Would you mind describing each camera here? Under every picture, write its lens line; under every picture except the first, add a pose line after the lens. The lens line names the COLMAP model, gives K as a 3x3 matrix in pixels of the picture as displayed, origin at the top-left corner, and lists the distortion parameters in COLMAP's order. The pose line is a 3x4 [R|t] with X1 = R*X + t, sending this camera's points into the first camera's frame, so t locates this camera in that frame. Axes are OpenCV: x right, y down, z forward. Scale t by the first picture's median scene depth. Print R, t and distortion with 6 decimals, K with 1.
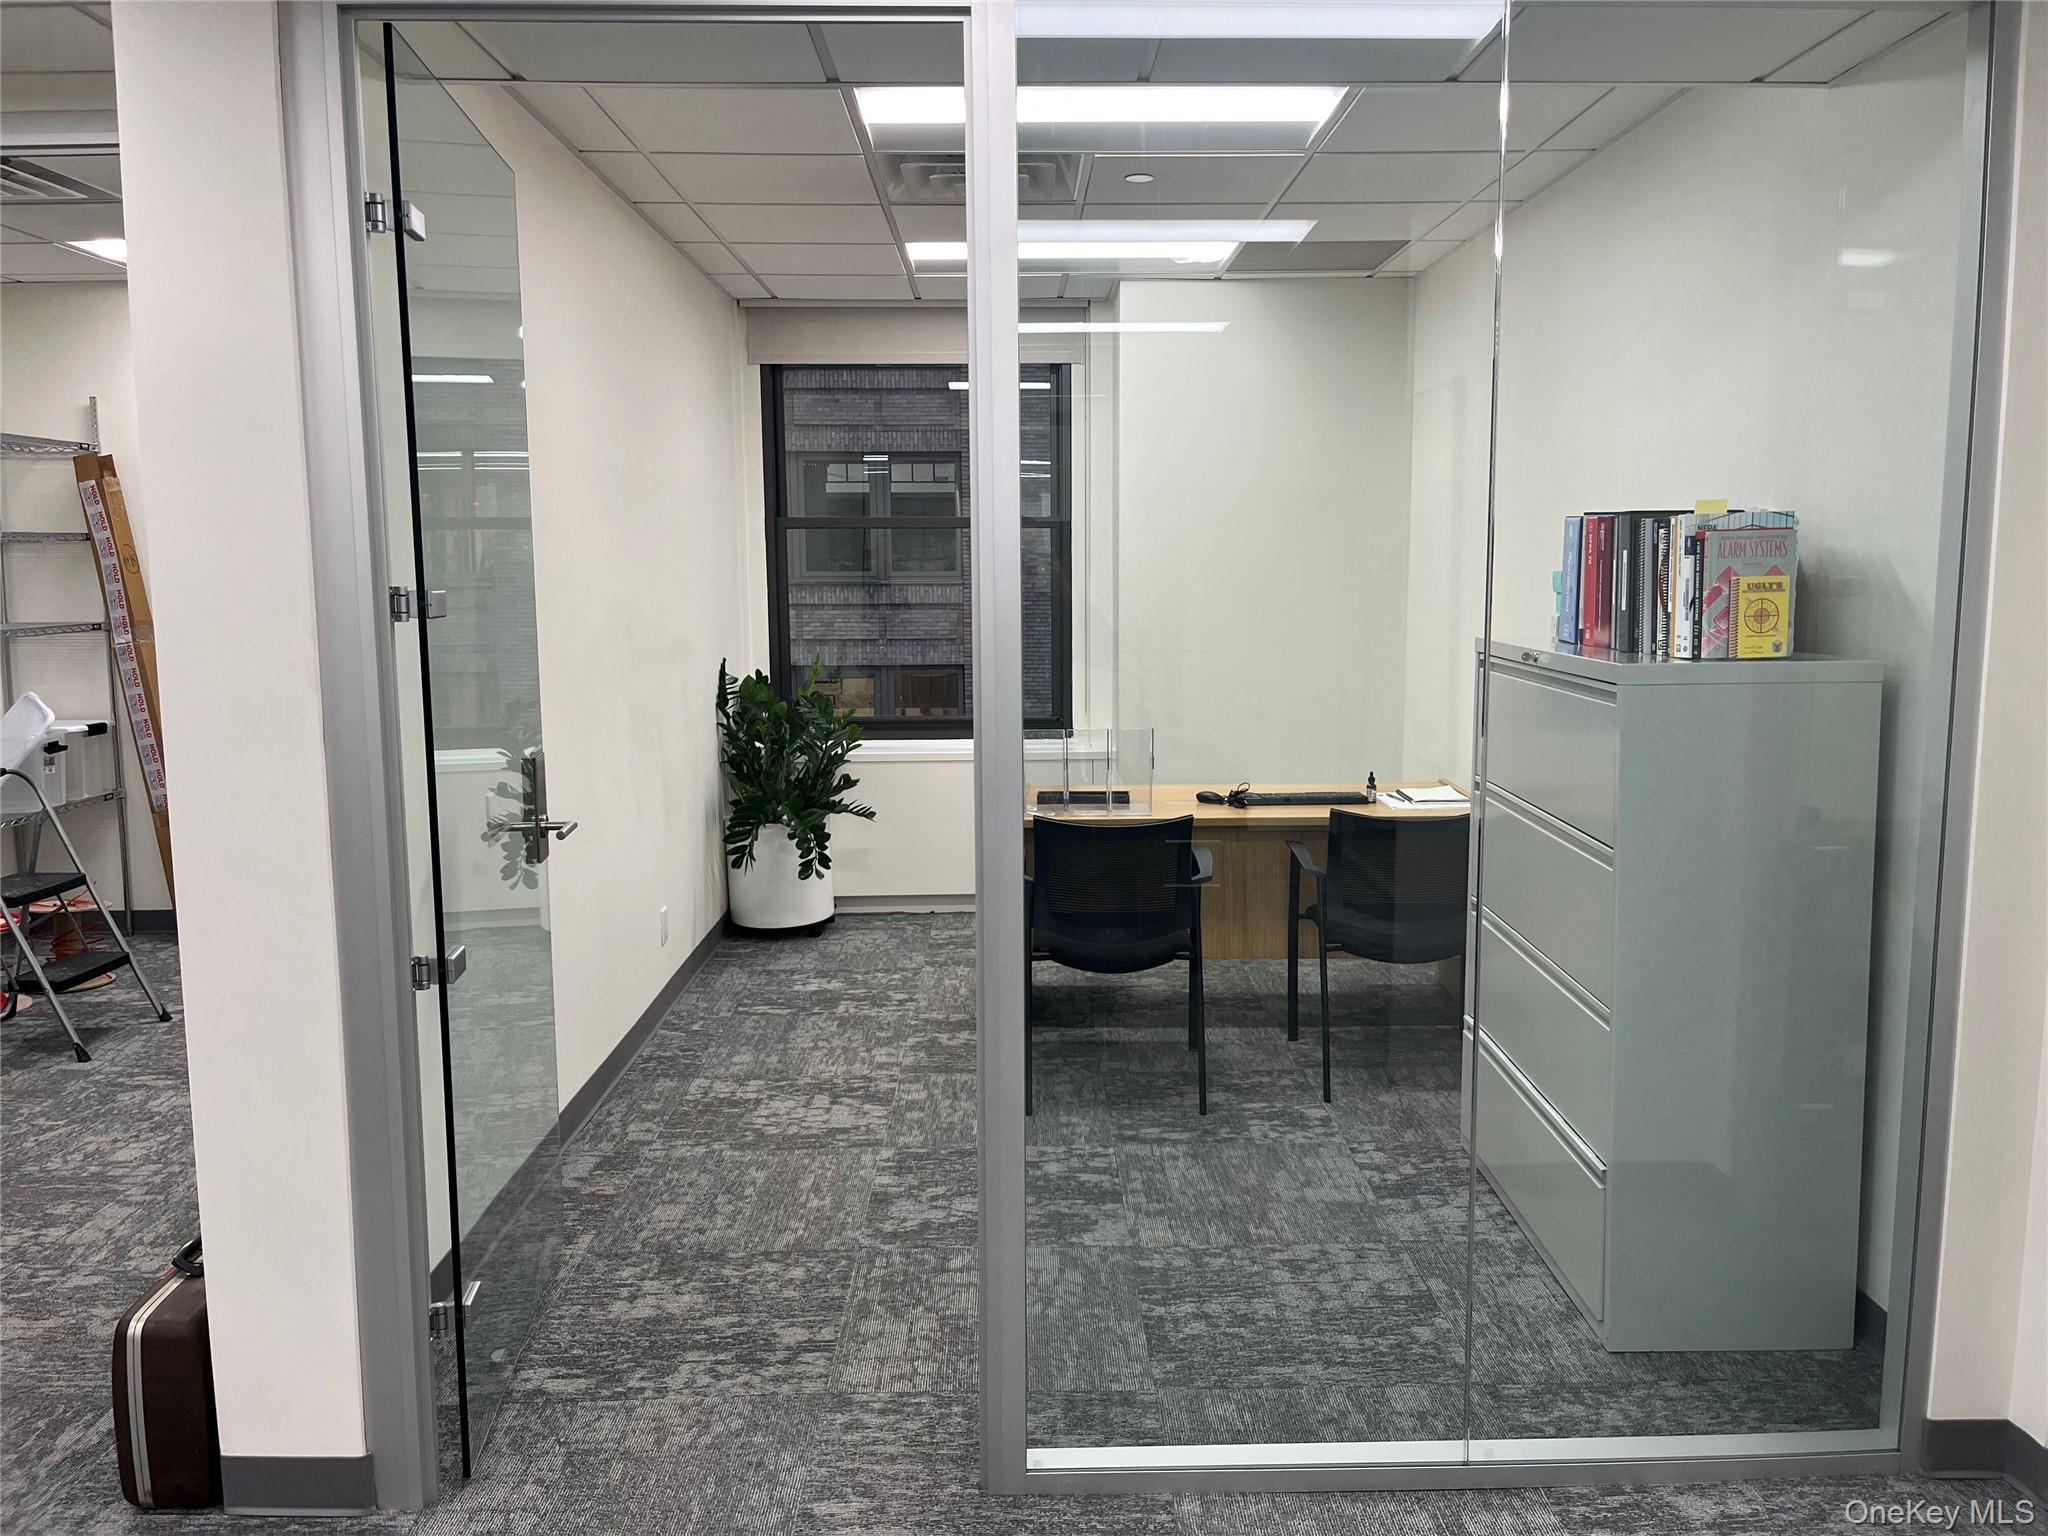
lens RADIAL K [[1550.0, 0, 1060.3], [0, 1550.0, 757.9], [0, 0, 1]] dist [0.008957, -0.008681]
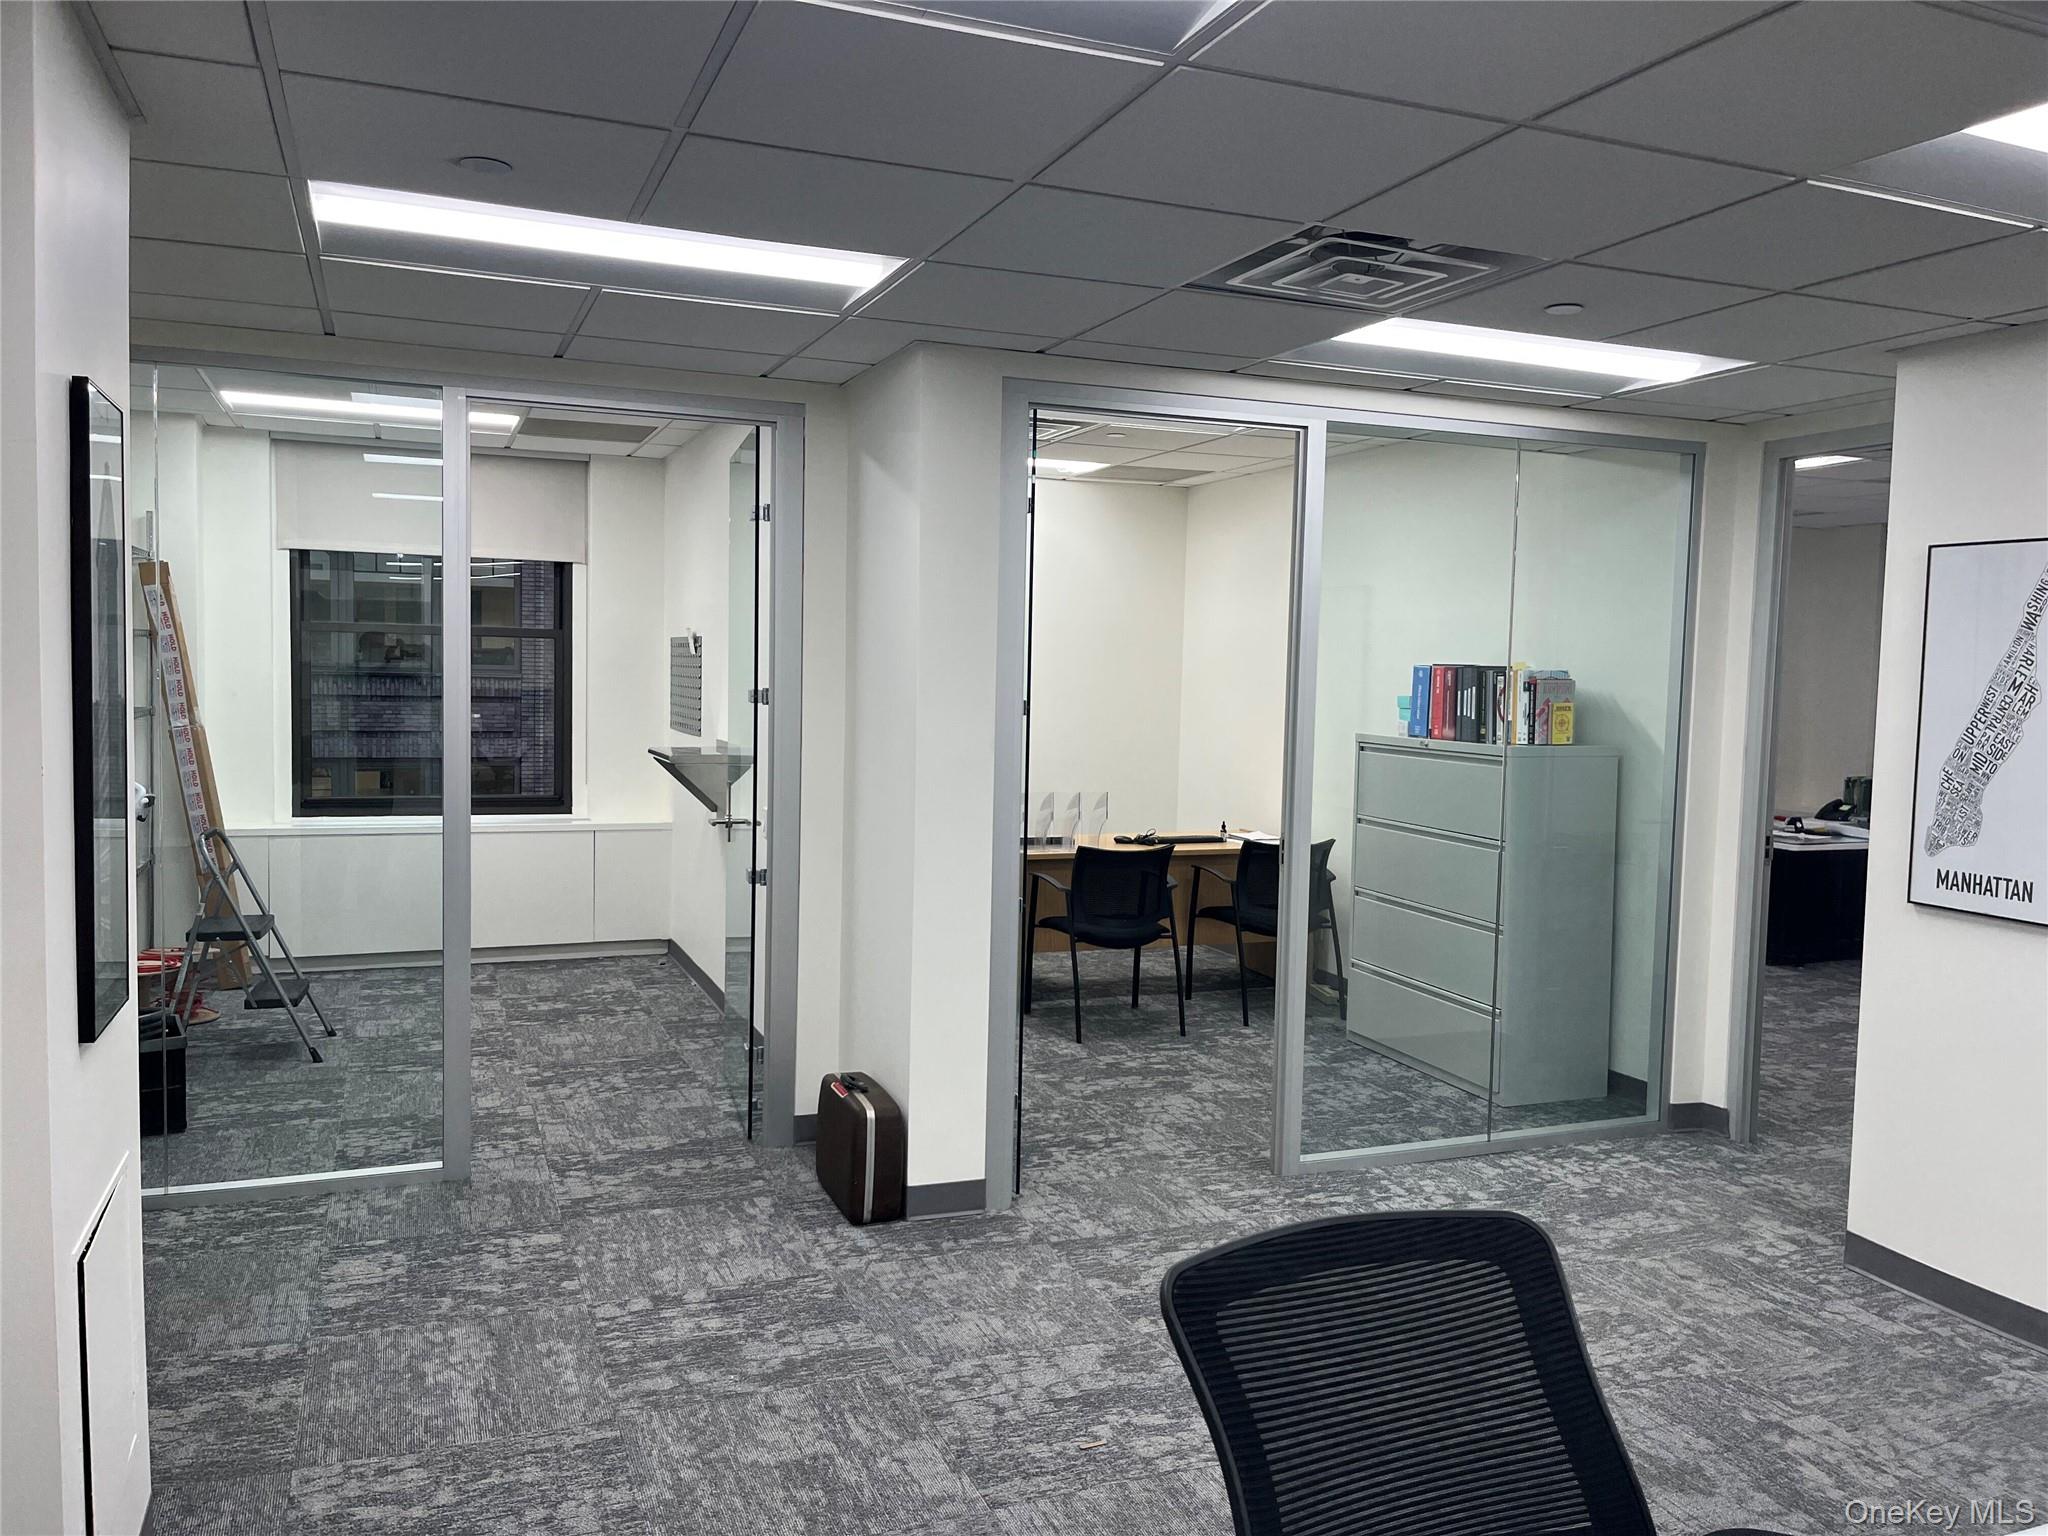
lens RADIAL K [[1538.9, 0, 1024.0], [0, 1538.9, 768.0], [0, 0, 1]] dist [0.075098, -0.118035]
pose [[0.939216, 0.003536, 0.343308, -0.848403], [0.015917, 0.998423, -0.053831, 0.059249], [-0.342957, 0.056023, 0.937679, -0.597629]]
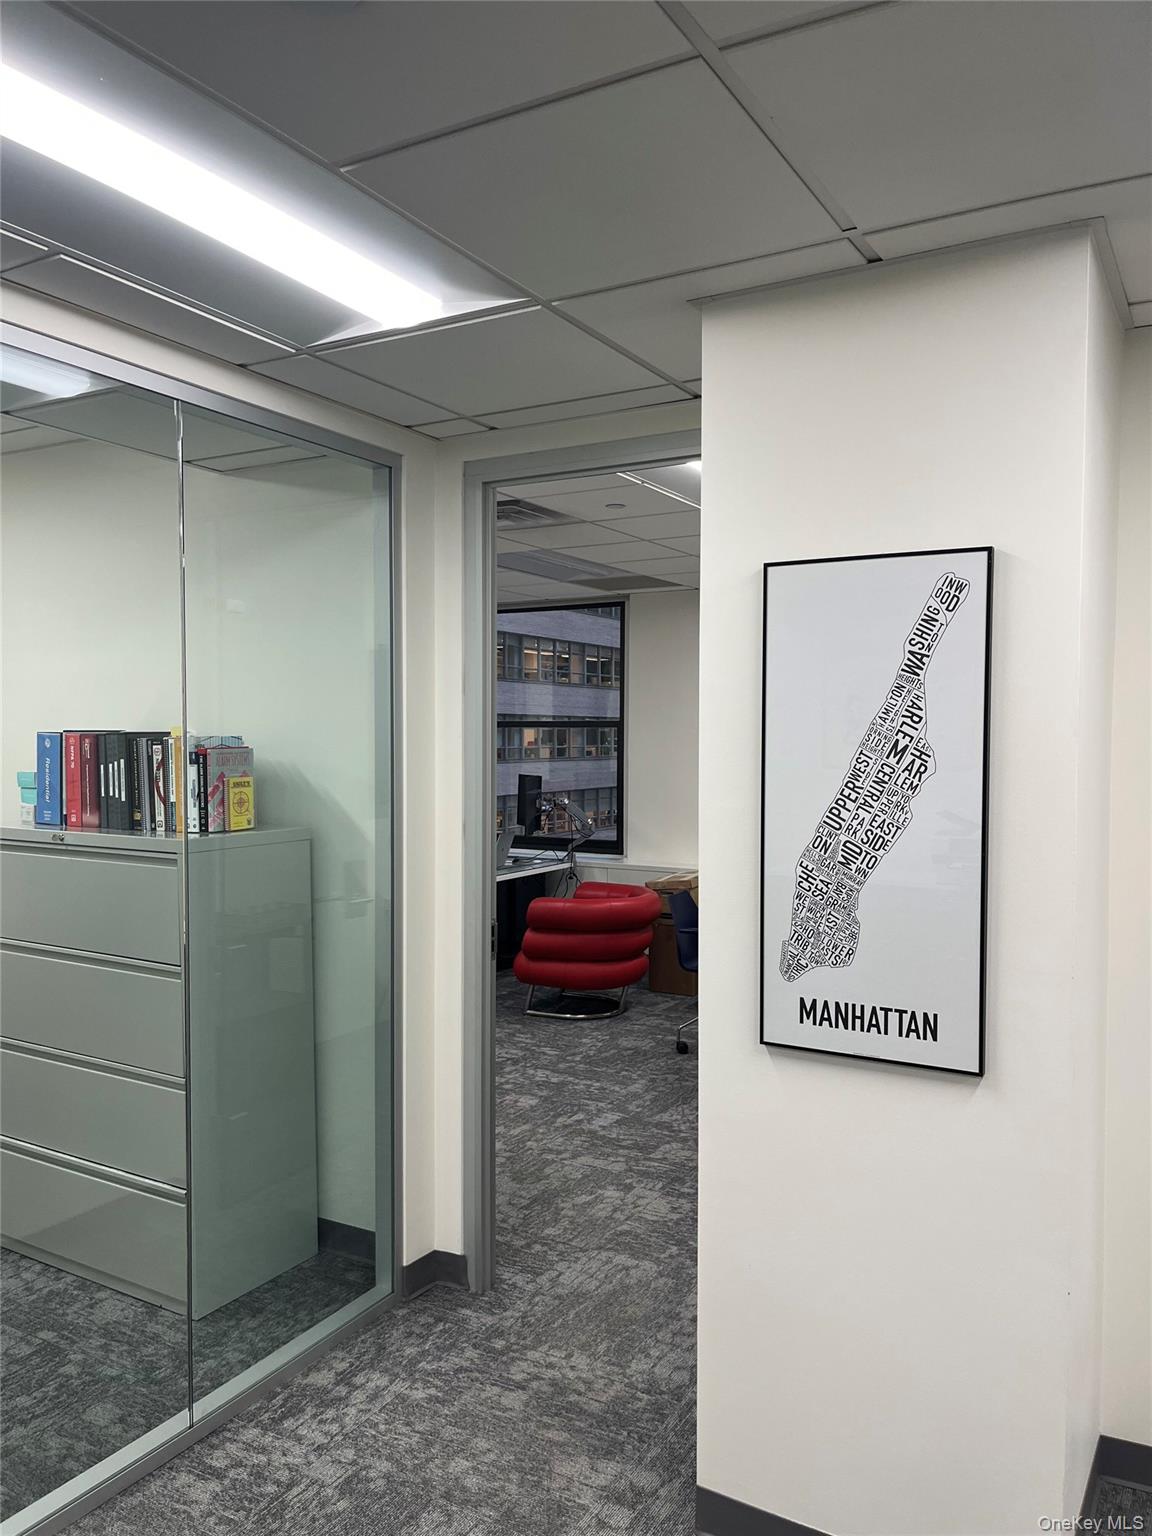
lens RADIAL K [[1154.1, 0, 575.8], [0, 1154.1, 784.3], [0, 0, 1]] dist [0.075098, -0.118035]
pose [[0.519017, -0.031368, 0.854188, -0.366988], [0.104305, 0.994182, -0.026868, -0.041947], [-0.848376, 0.103041, 0.519269, 0.097648]]
